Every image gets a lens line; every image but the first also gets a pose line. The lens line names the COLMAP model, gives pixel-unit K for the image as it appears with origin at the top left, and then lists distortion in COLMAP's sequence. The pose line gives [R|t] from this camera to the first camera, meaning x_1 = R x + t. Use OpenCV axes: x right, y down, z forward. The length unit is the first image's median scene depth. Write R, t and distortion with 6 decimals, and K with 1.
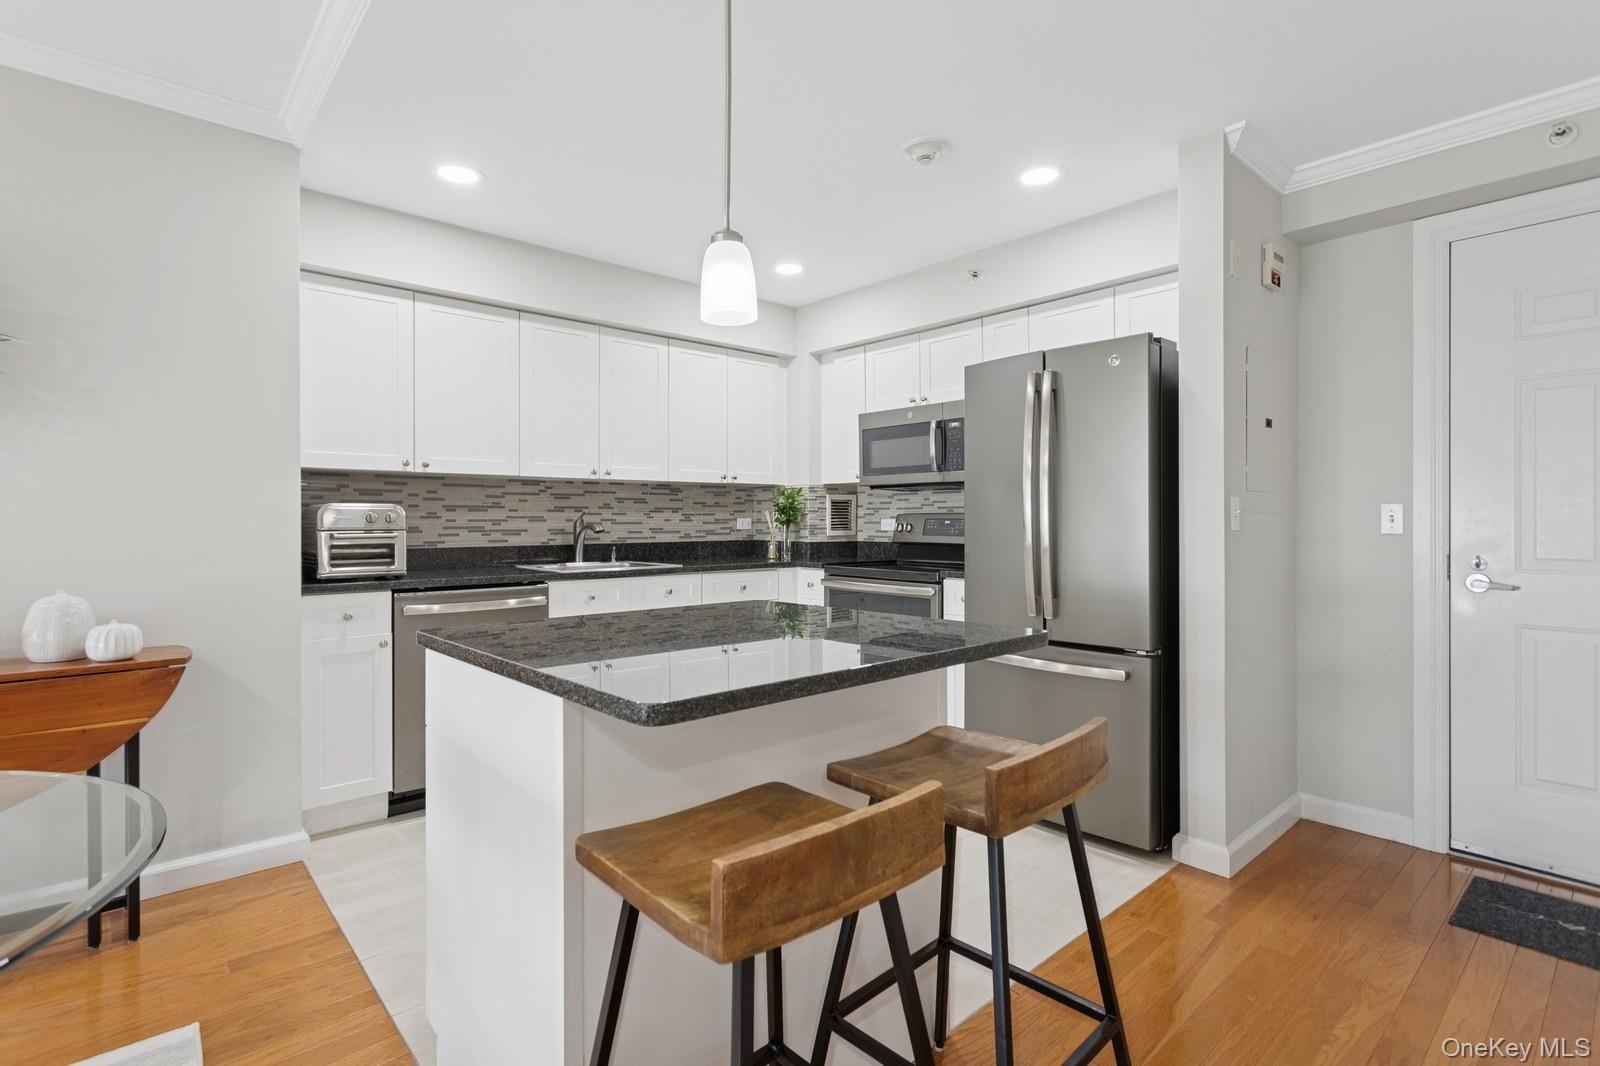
lens RADIAL K [[760.6, 0, 775.8], [0, 760.6, 521.0], [0, 0, 1]] dist [0.001412, -0.000055]
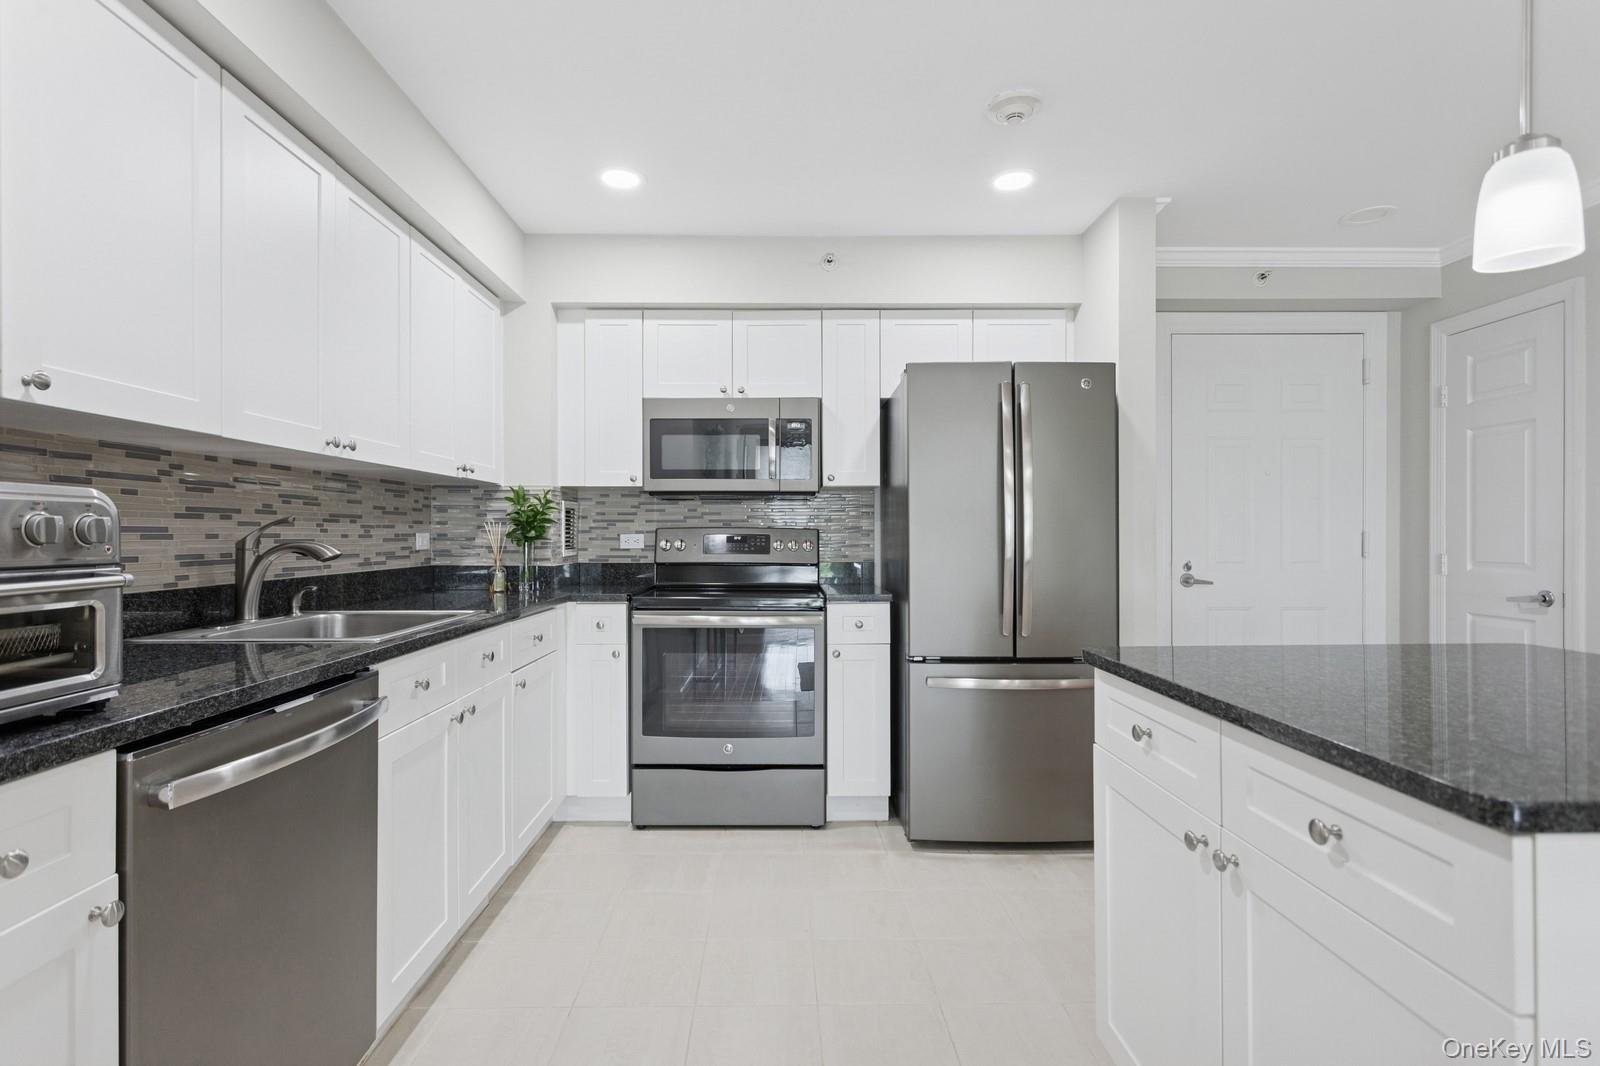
lens RADIAL K [[776.9, 0, 774.6], [0, 776.9, 534.9], [0, 0, 1]] dist [0.002070, 0.000648]
pose [[0.652381, 0.000277, 0.757891, -0.414876], [0.000542, 1.000000, -0.000833, -0.001206], [-0.757891, 0.000955, 0.652380, 0.401950]]
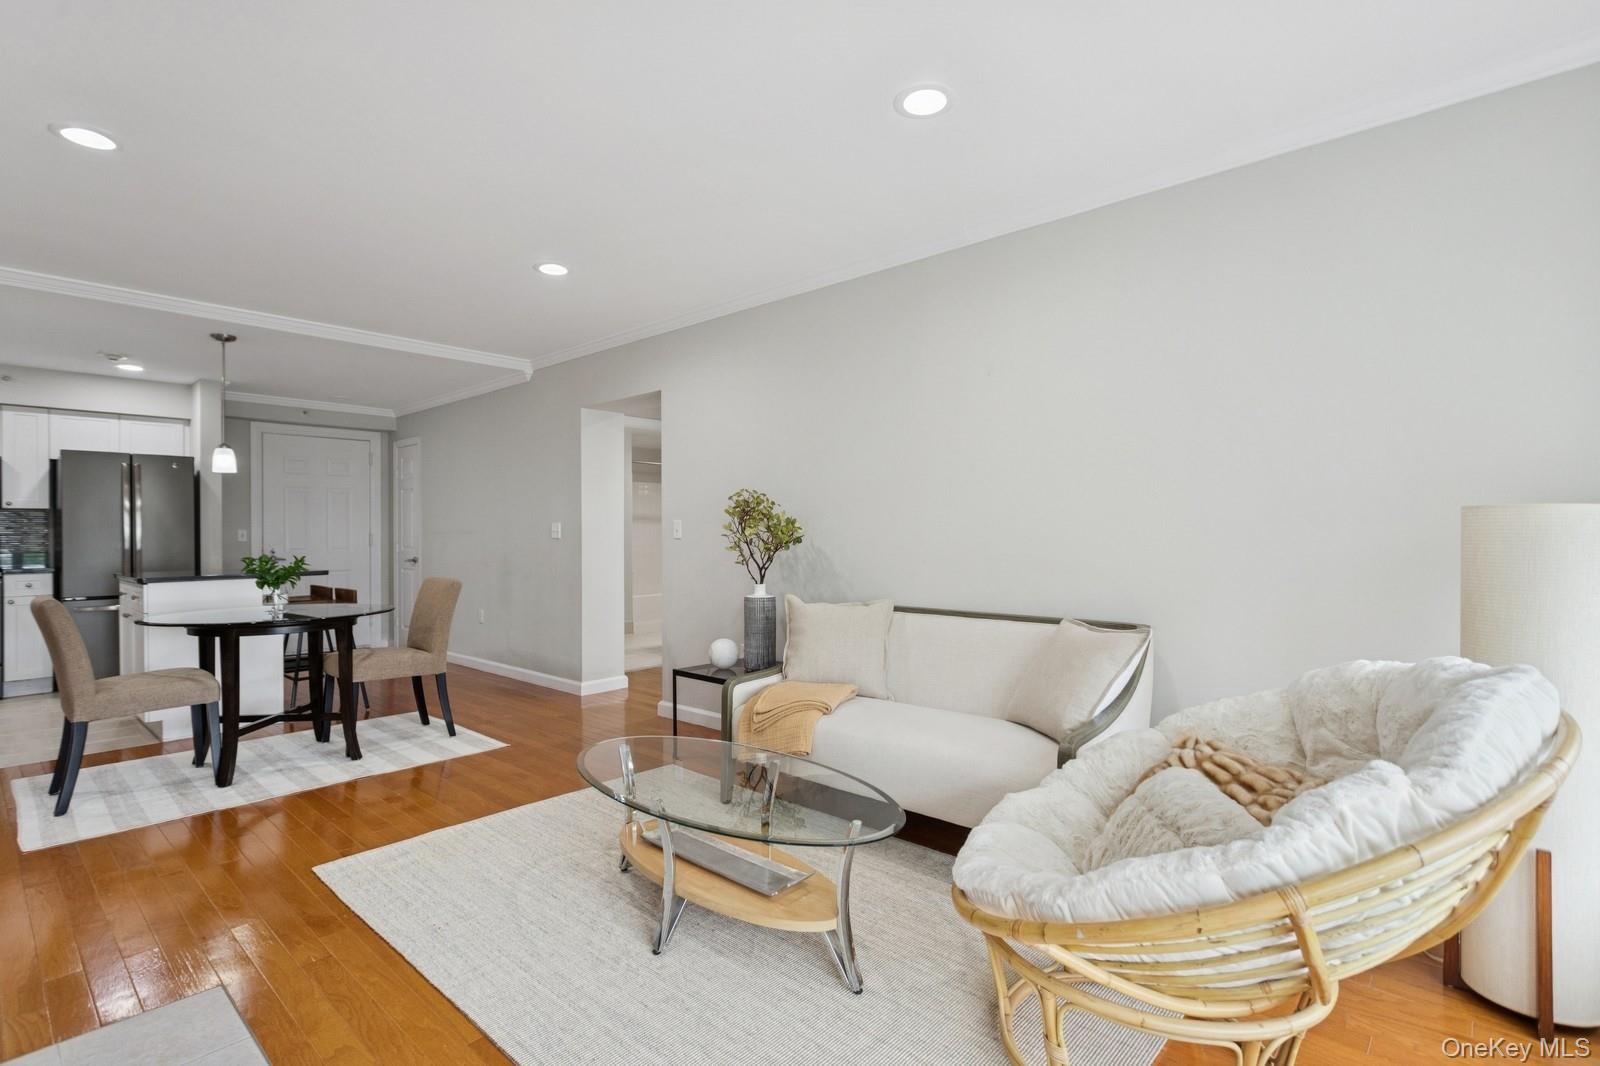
lens RADIAL K [[791.0, 0, 833.7], [0, 791.0, 531.1], [0, 0, 1]] dist [0.001776, 0.000608]
pose [[-0.133565, 0.003968, 0.991032, -1.383194], [0.005093, 0.999982, -0.003318, 0.000865], [-0.991027, 0.004604, -0.133582, -0.401919]]
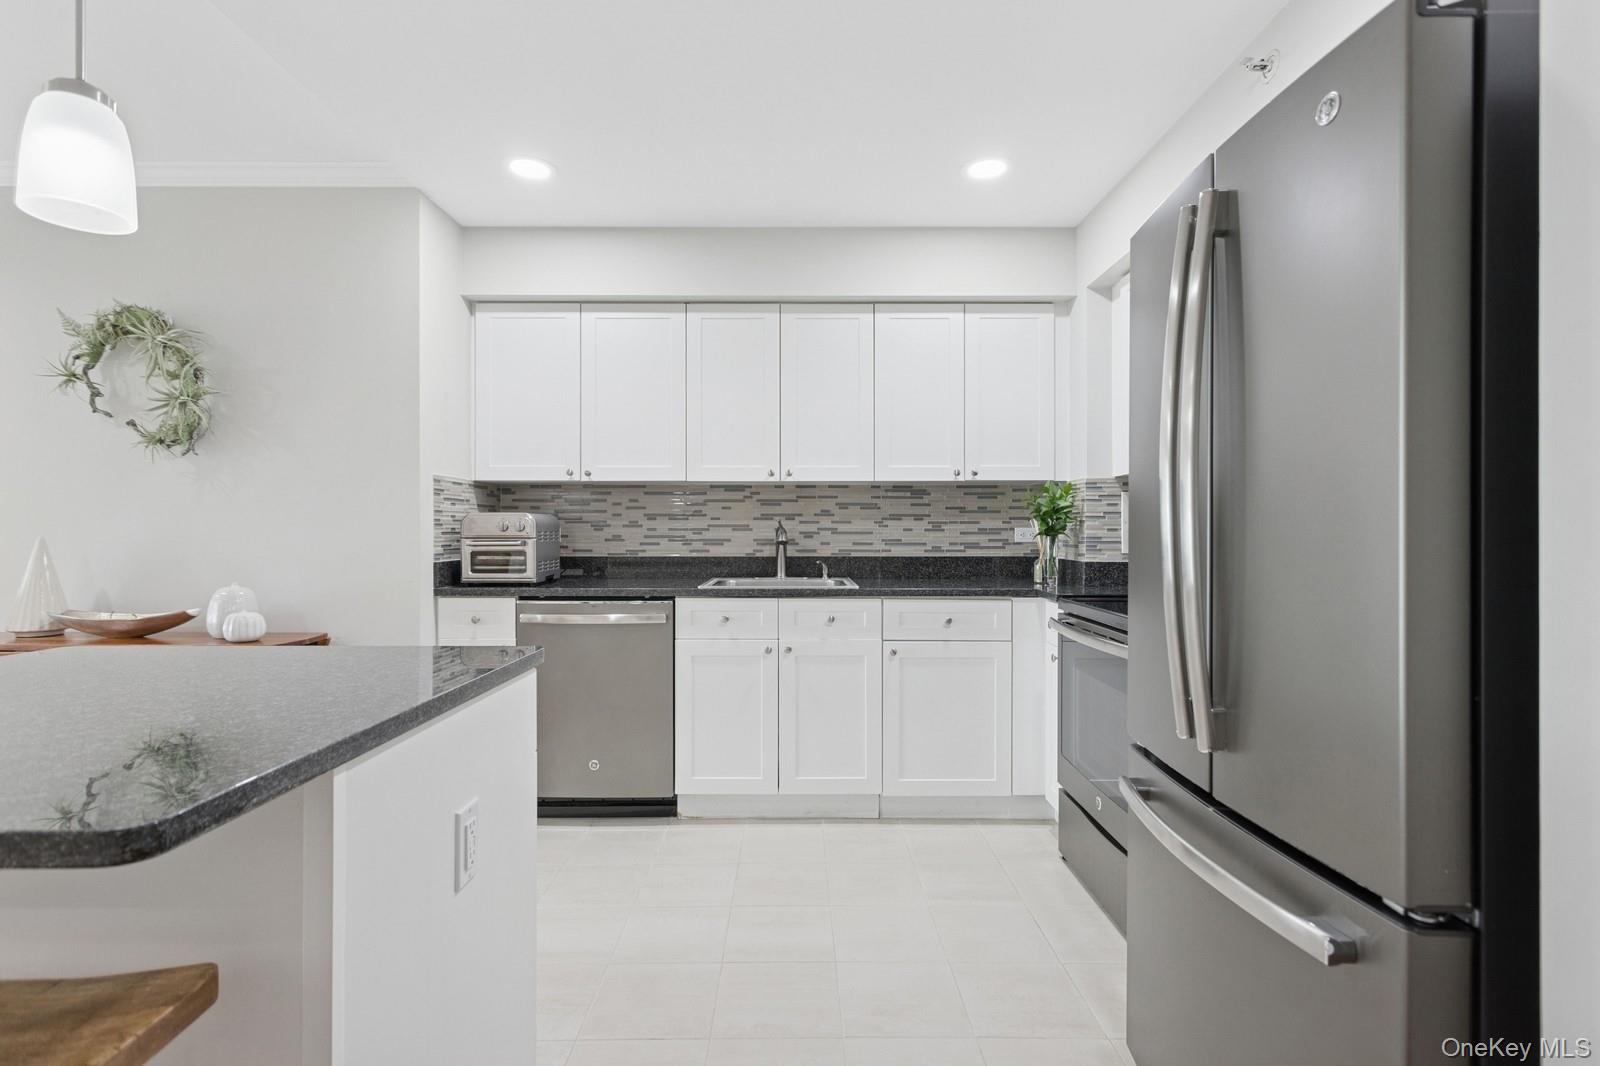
lens RADIAL K [[759.7, 0, 794.1], [0, 759.7, 530.4], [0, 0, 1]] dist [0.001164, 0.000680]
pose [[0.760145, 0.003202, -0.649746, 0.320831], [-0.003286, 0.999994, 0.001085, -0.000804], [0.649746, 0.001310, 0.760151, 0.336102]]
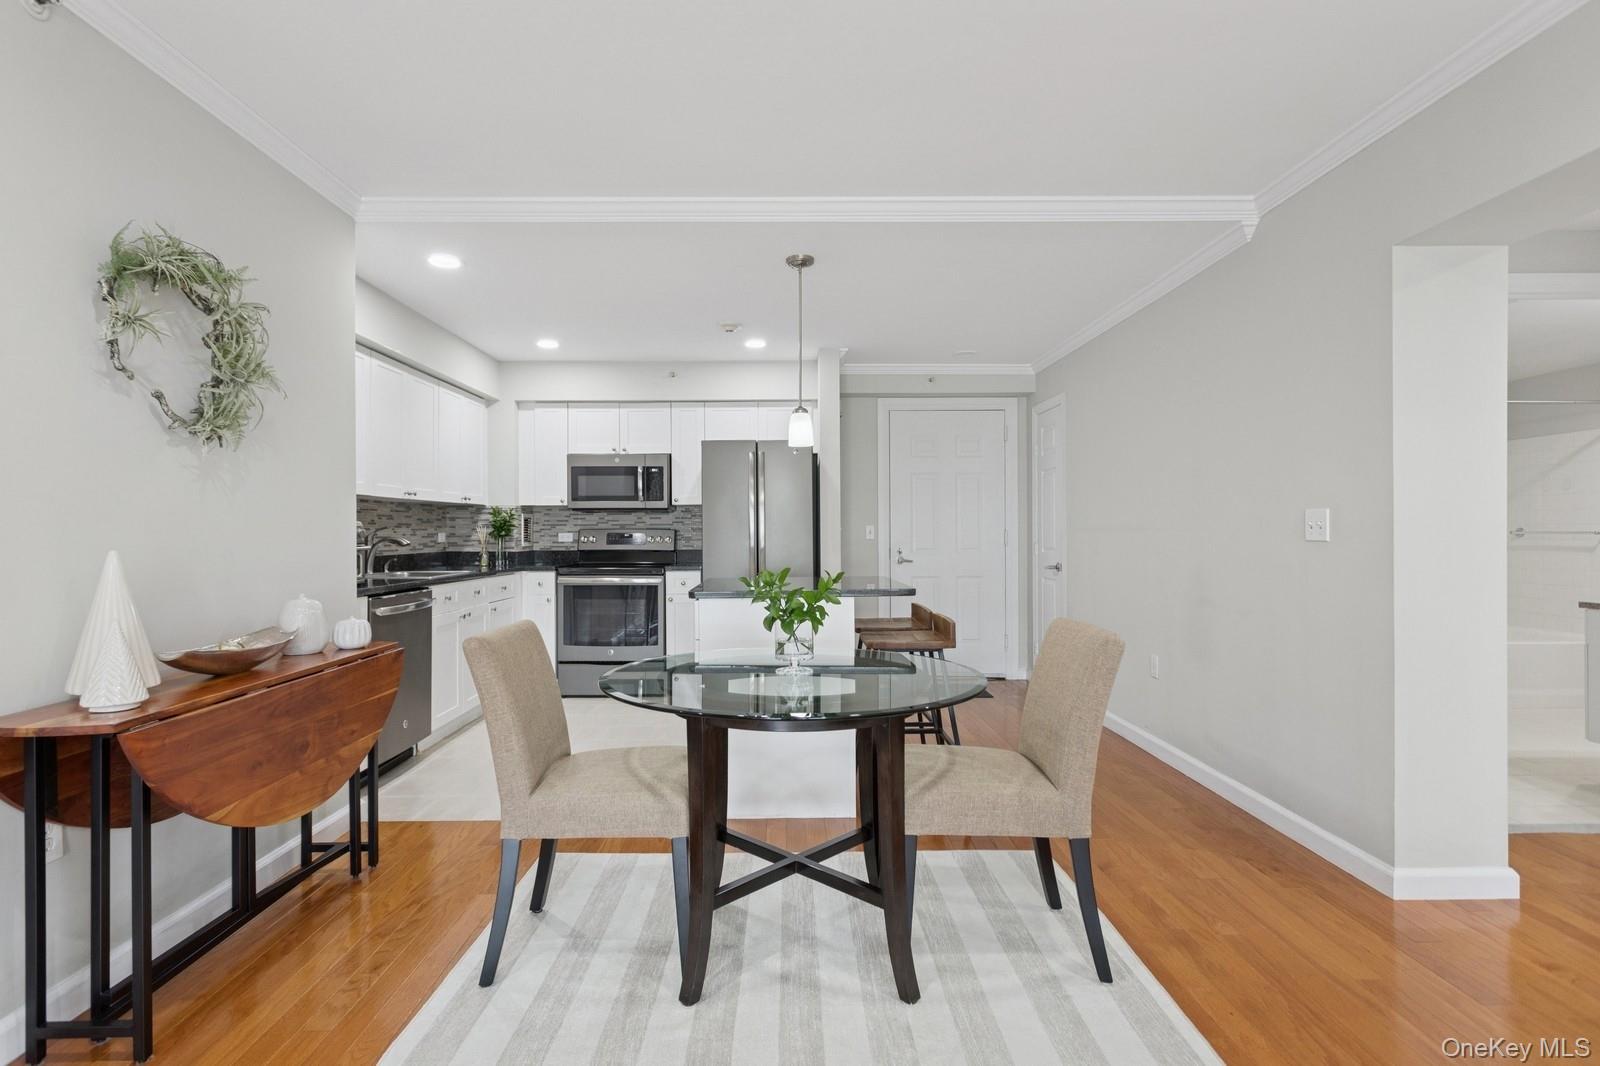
lens RADIAL K [[794.2, 0, 766.6], [0, 794.2, 533.4], [0, 0, 1]] dist [-0.000688, -0.000338]
pose [[0.663552, -0.003280, 0.748123, -0.728878], [0.004019, 0.999992, 0.000820, -0.001917], [-0.748120, 0.002463, 0.663559, -0.193183]]
